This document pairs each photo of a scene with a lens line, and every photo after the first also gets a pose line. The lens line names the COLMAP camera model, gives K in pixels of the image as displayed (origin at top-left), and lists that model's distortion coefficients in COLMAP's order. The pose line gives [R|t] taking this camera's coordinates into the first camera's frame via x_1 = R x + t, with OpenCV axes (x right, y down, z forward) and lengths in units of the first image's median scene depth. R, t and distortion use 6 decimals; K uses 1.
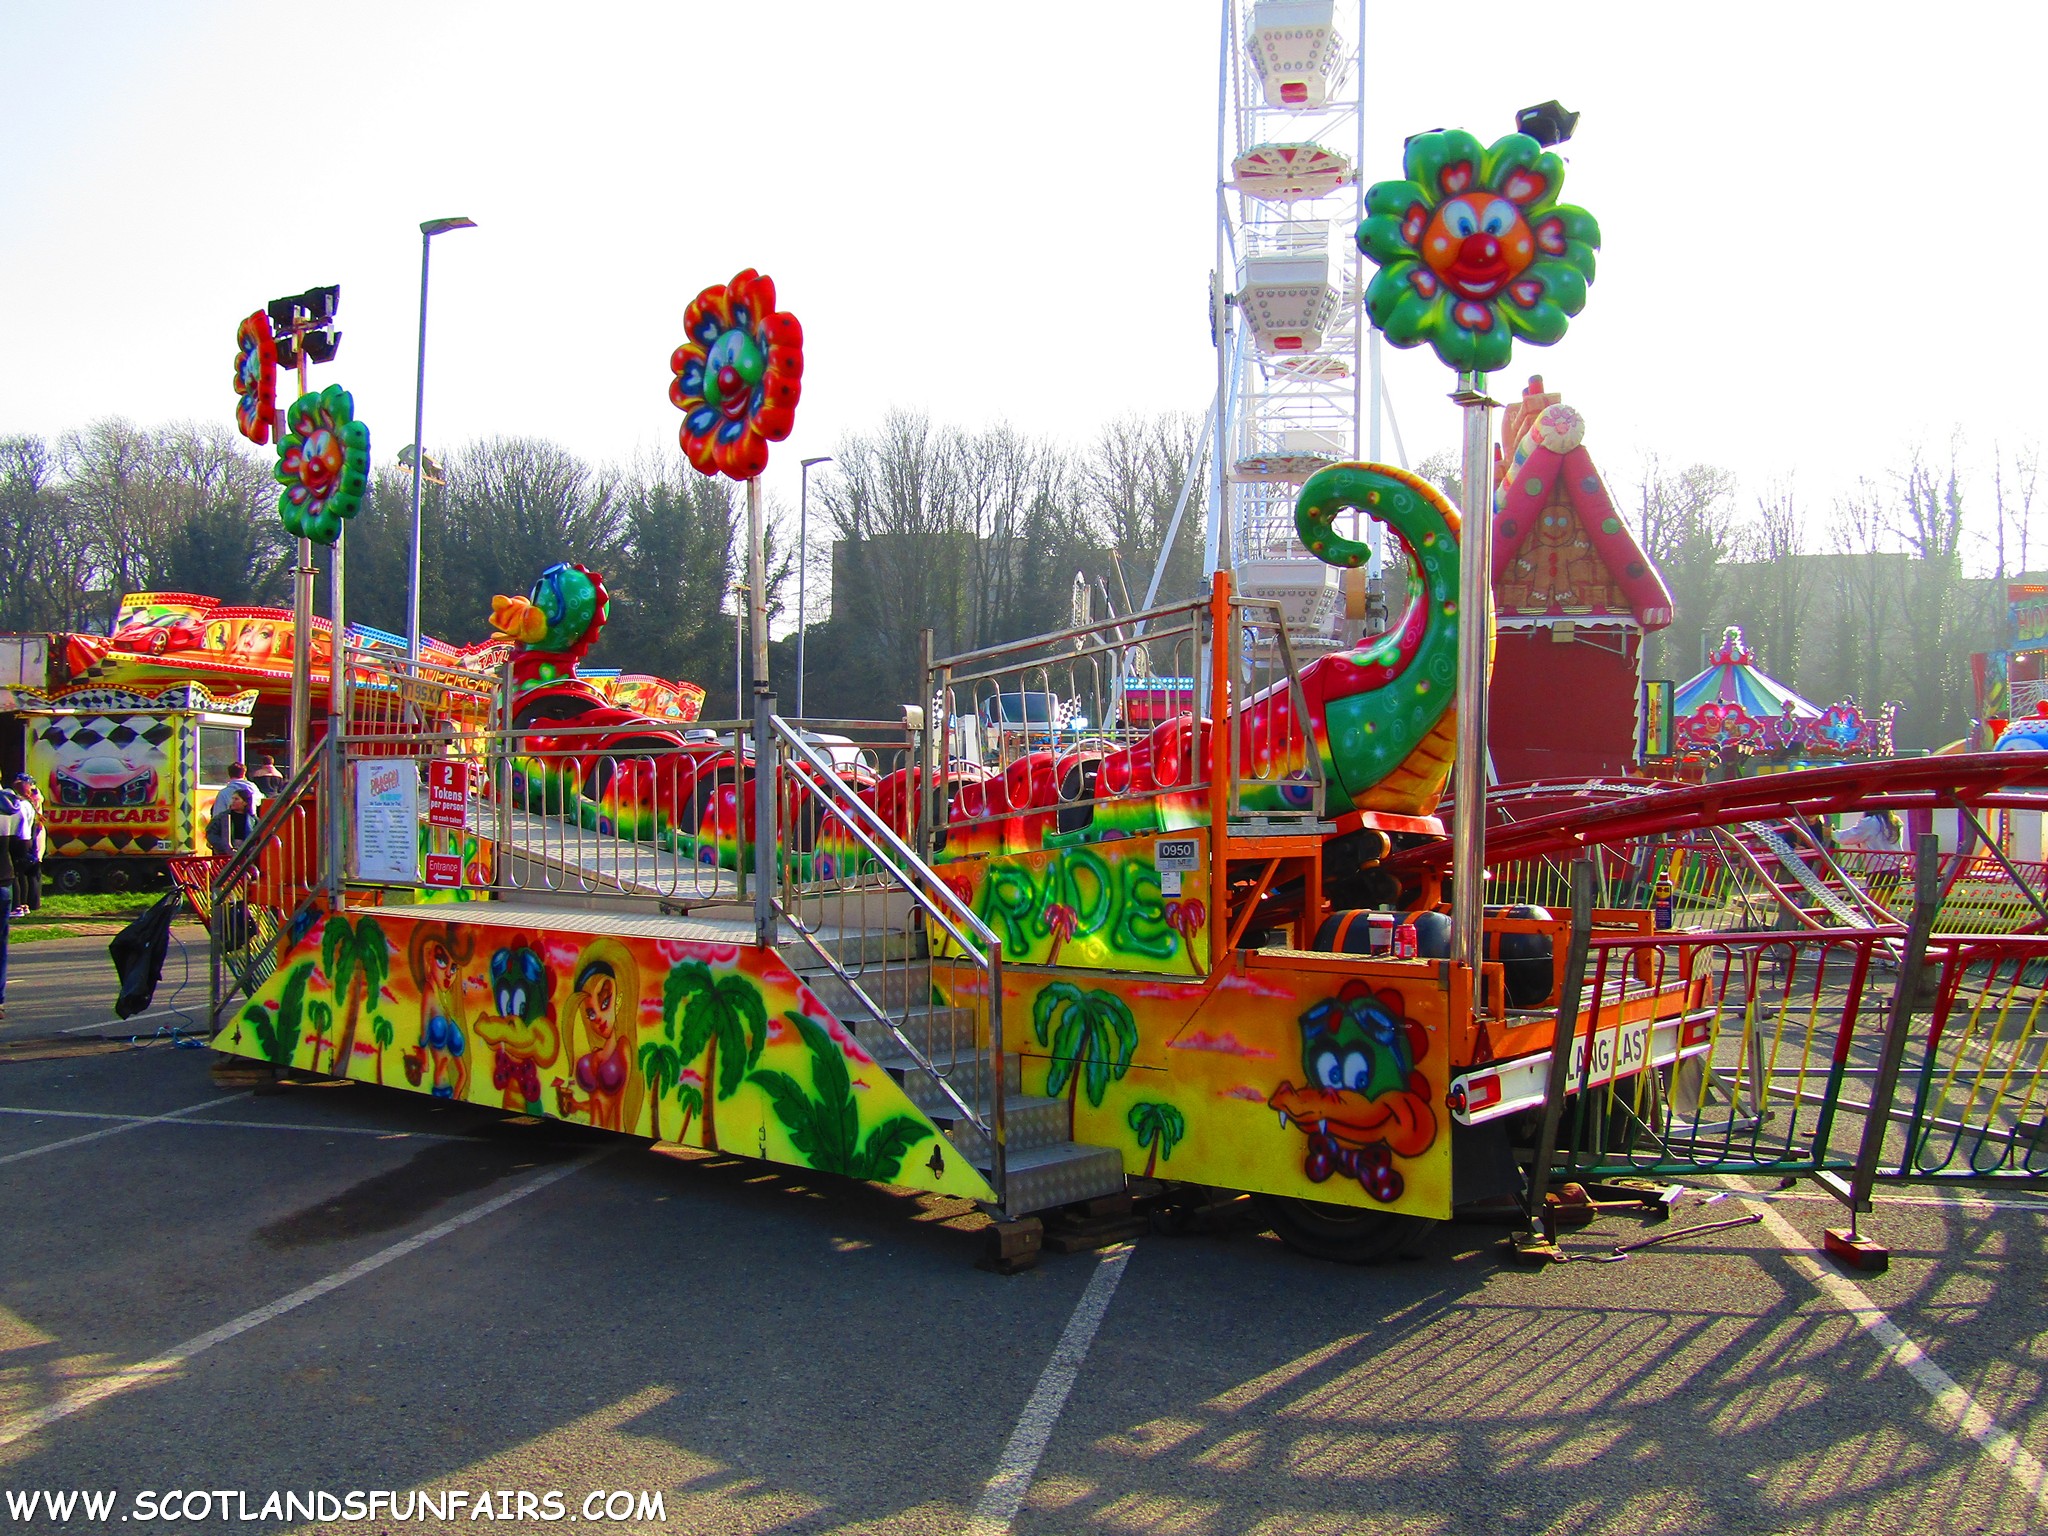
lens RADIAL K [[1777.4, 0, 1029.6], [0, 1777.4, 771.3], [0, 0, 1]] dist [-0.015263, -0.000535]
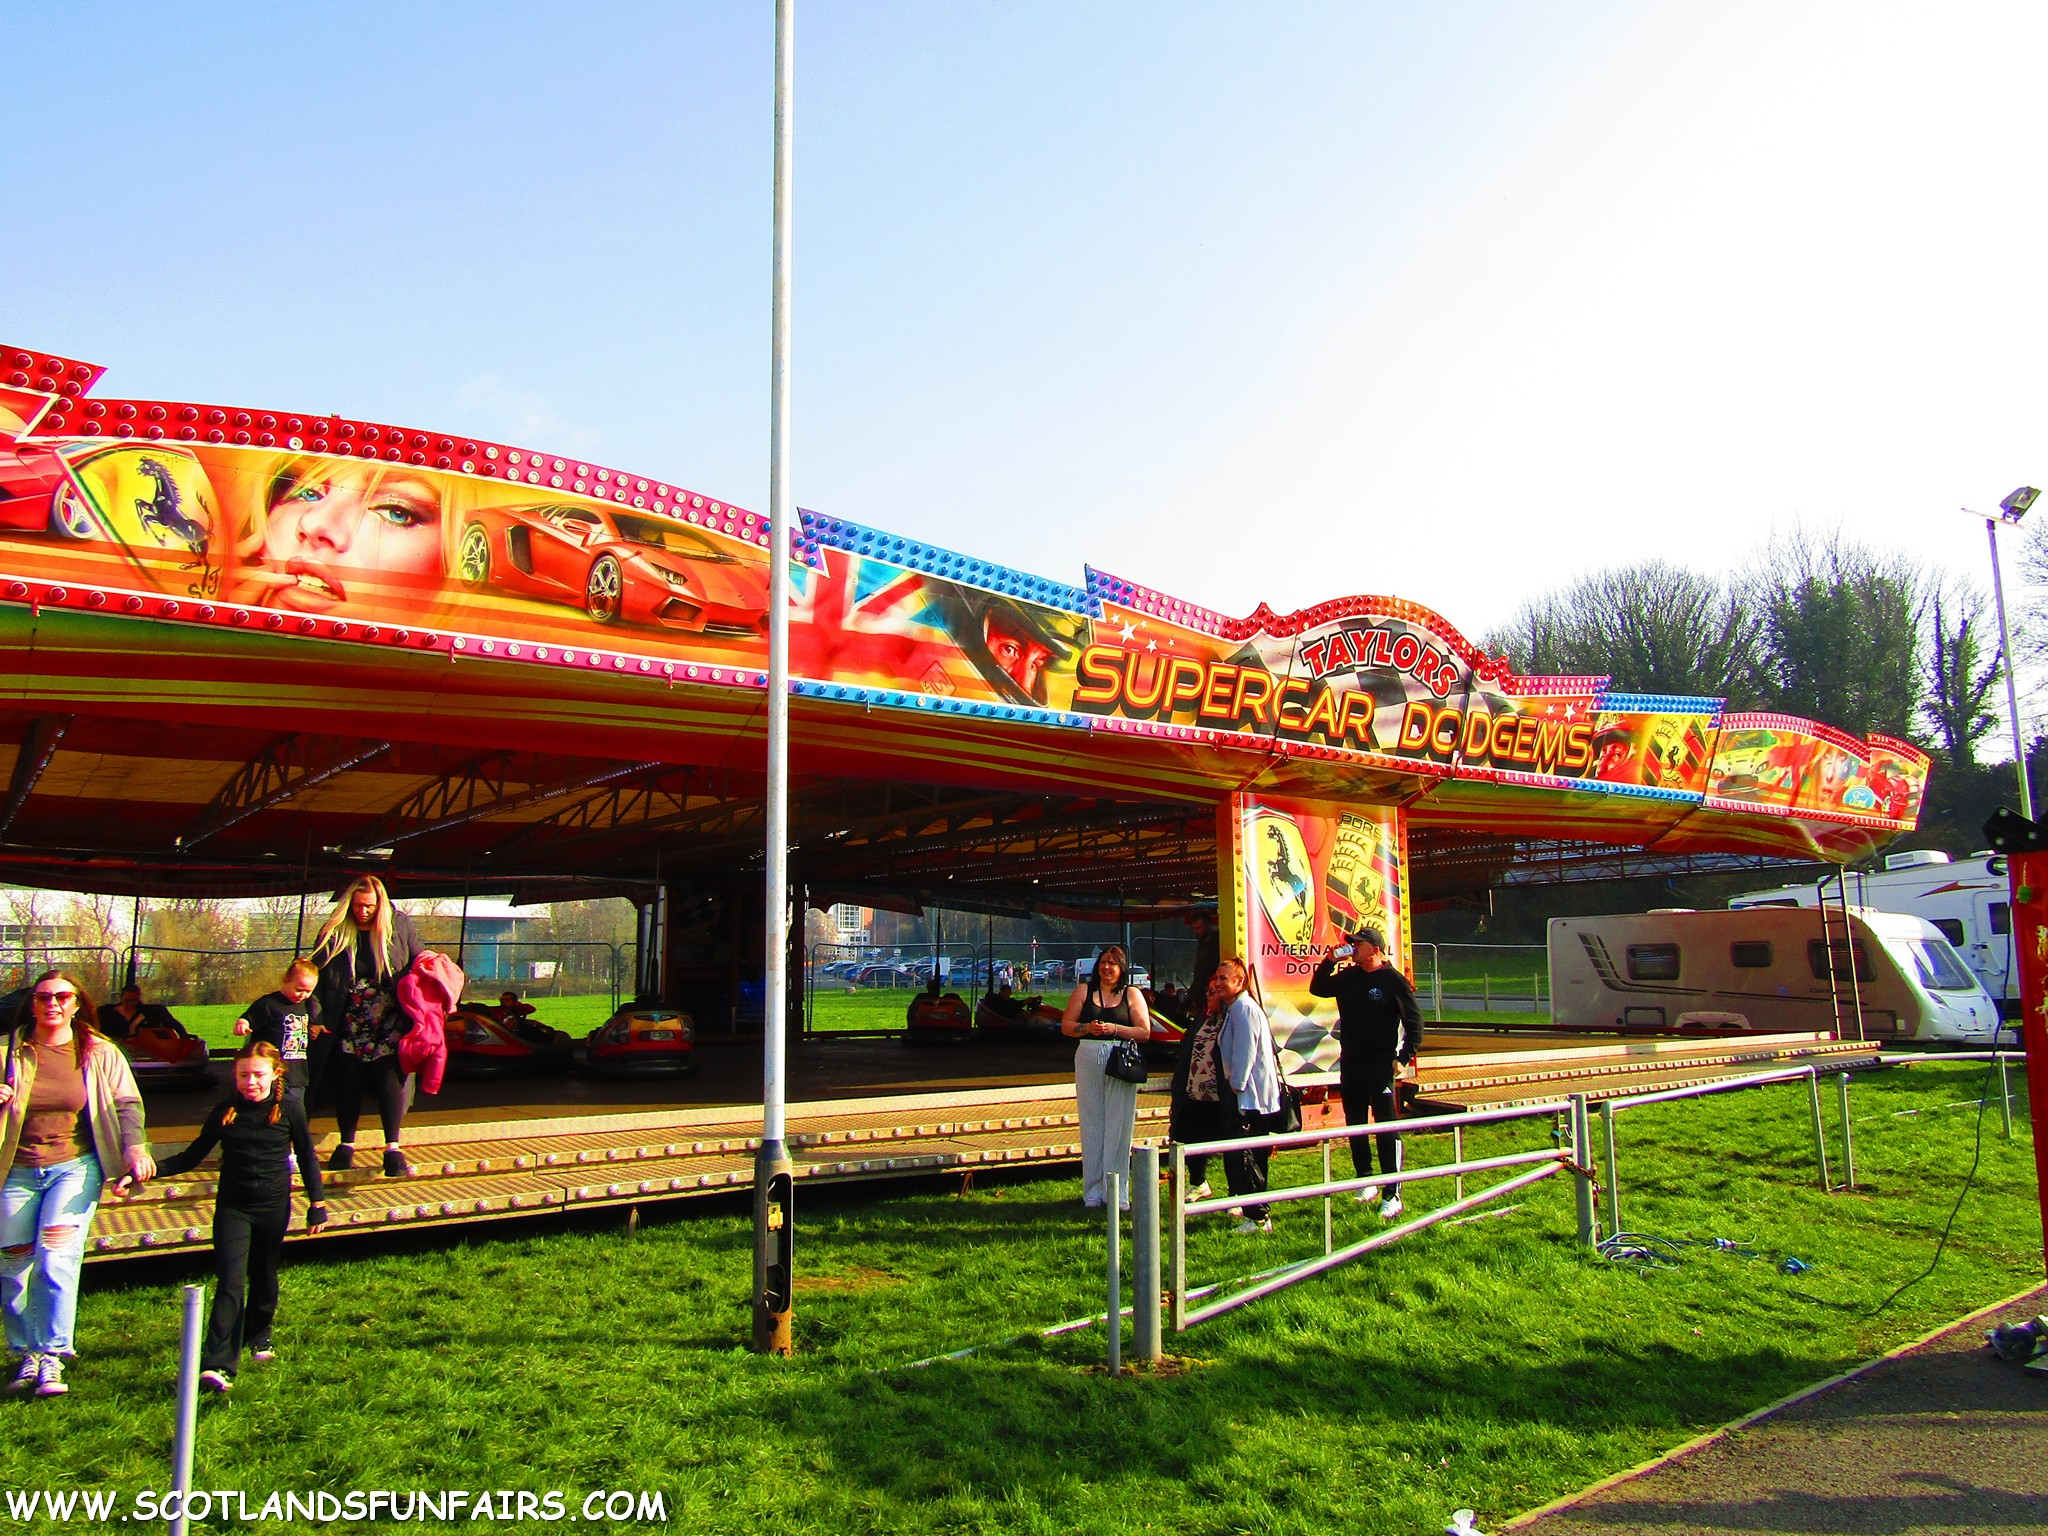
lens RADIAL K [[1456.4, 0, 1022.8], [0, 1456.4, 763.3], [0, 0, 1]] dist [-0.017819, 0.008144]
pose [[0.752011, -0.114639, -0.649105, -0.119714], [0.031636, 0.989902, -0.138176, 0.004427], [0.658391, 0.083375, 0.748044, 0.577218]]
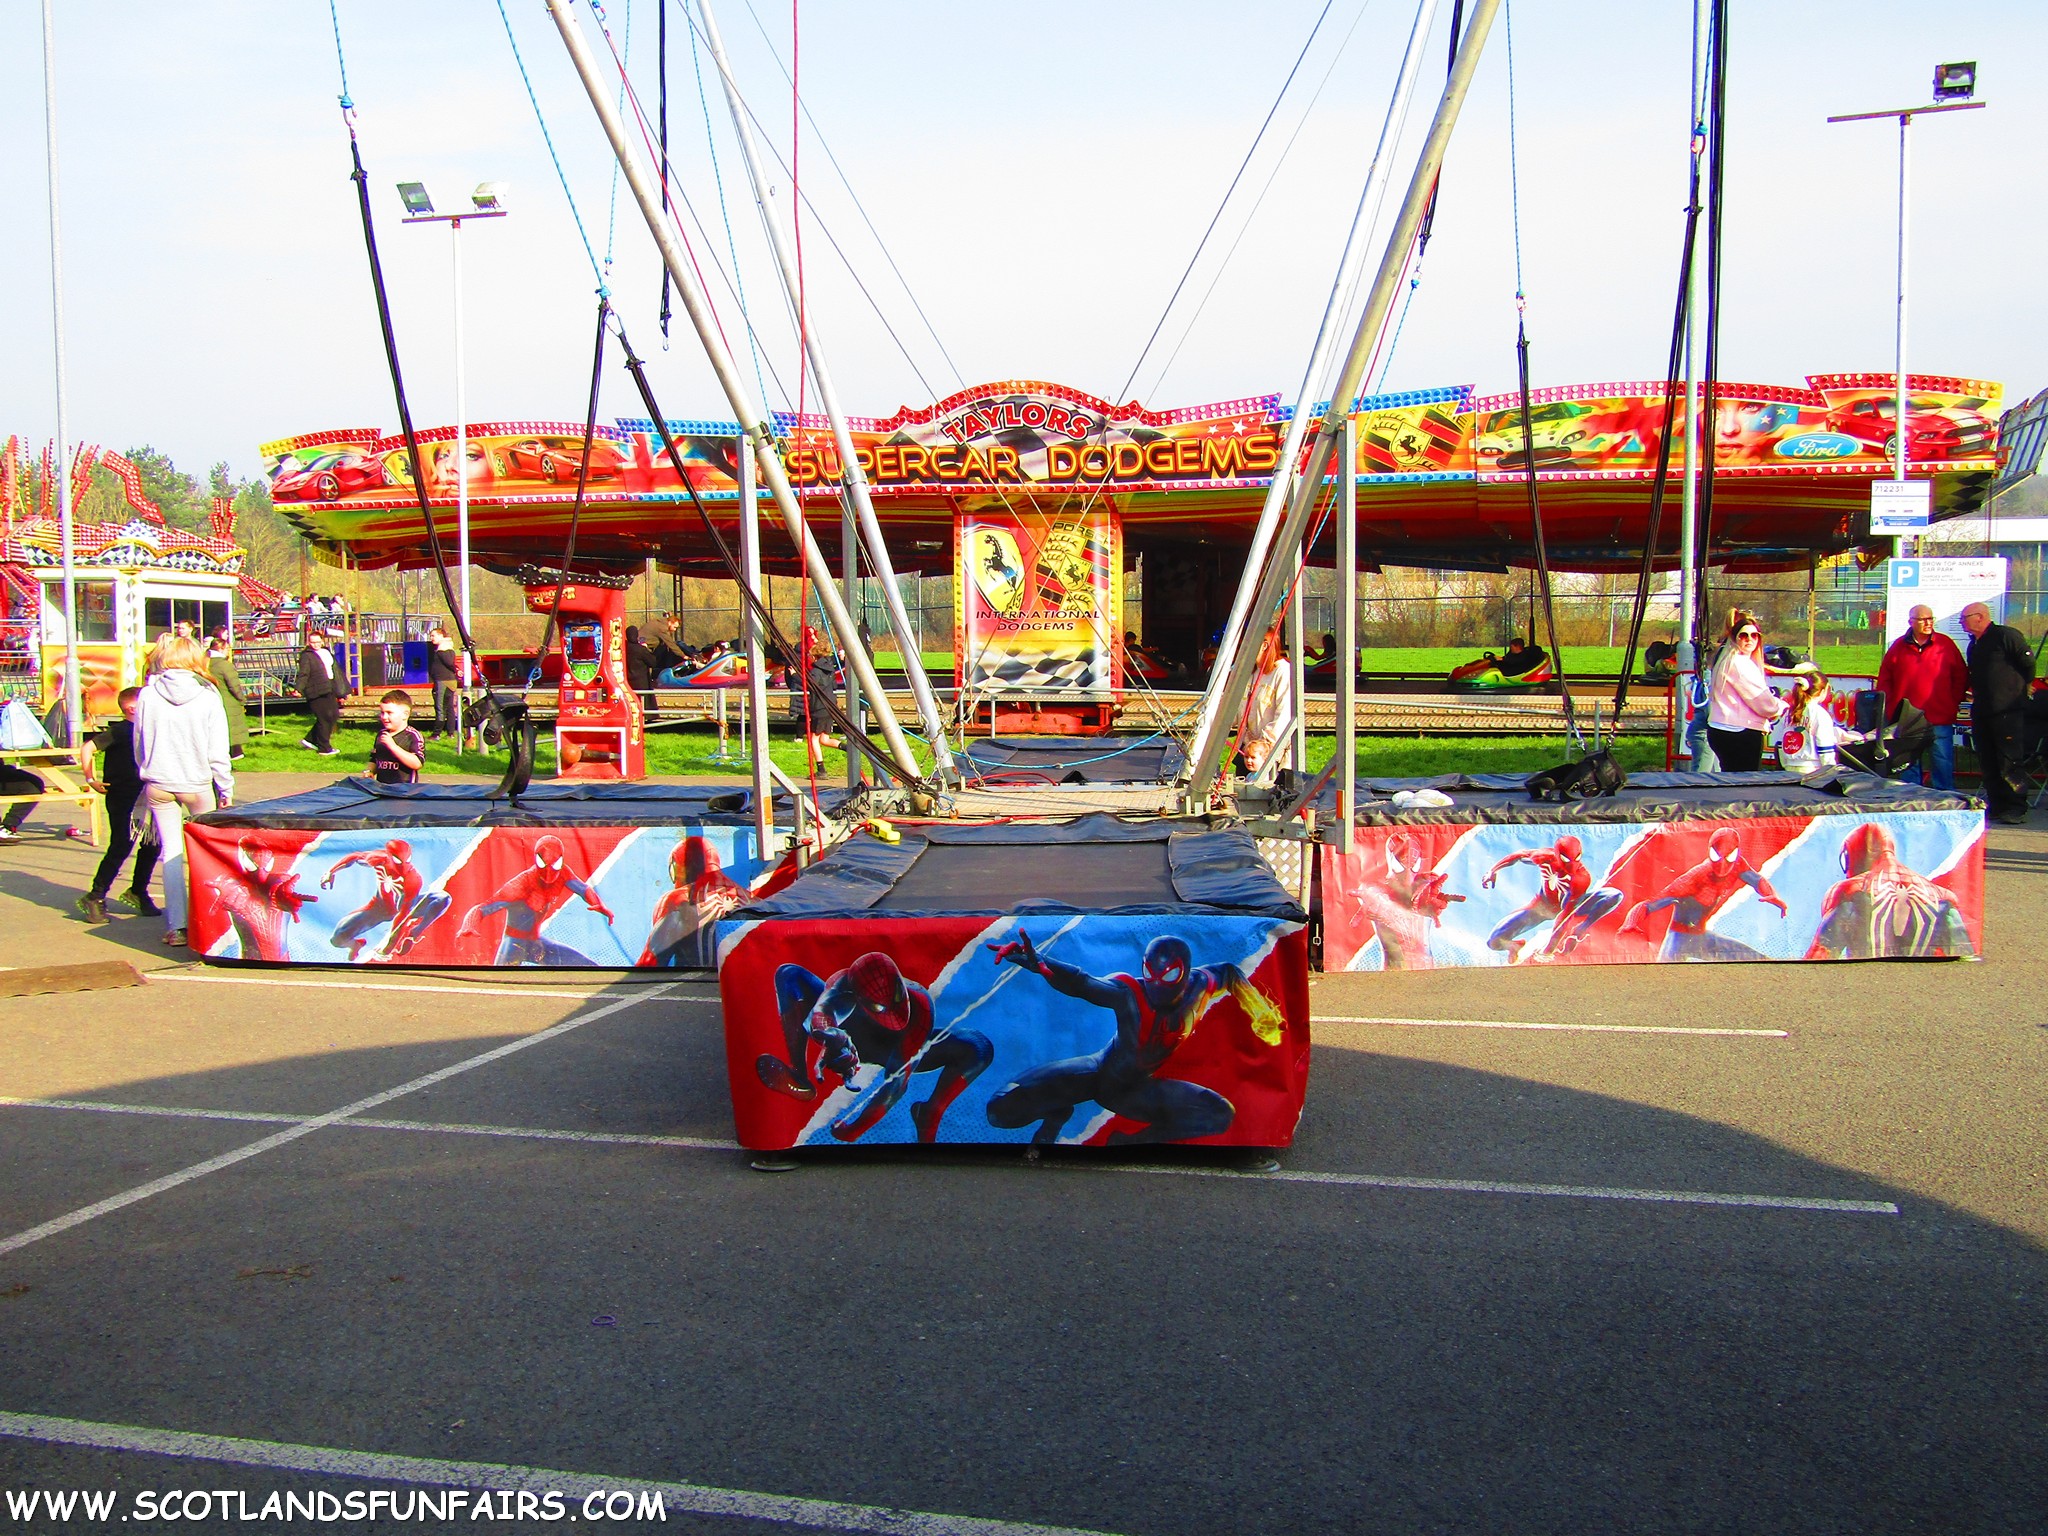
lens RADIAL K [[1899.3, 0, 1024.0], [0, 1899.3, 768.8], [0, 0, 1]] dist [-0.014781, 0.000000]
pose [[-0.085844, 0.069507, -0.993881, 0.295528], [0.022753, 0.997440, 0.067790, 0.010415], [0.996049, -0.016794, -0.087206, 0.874468]]
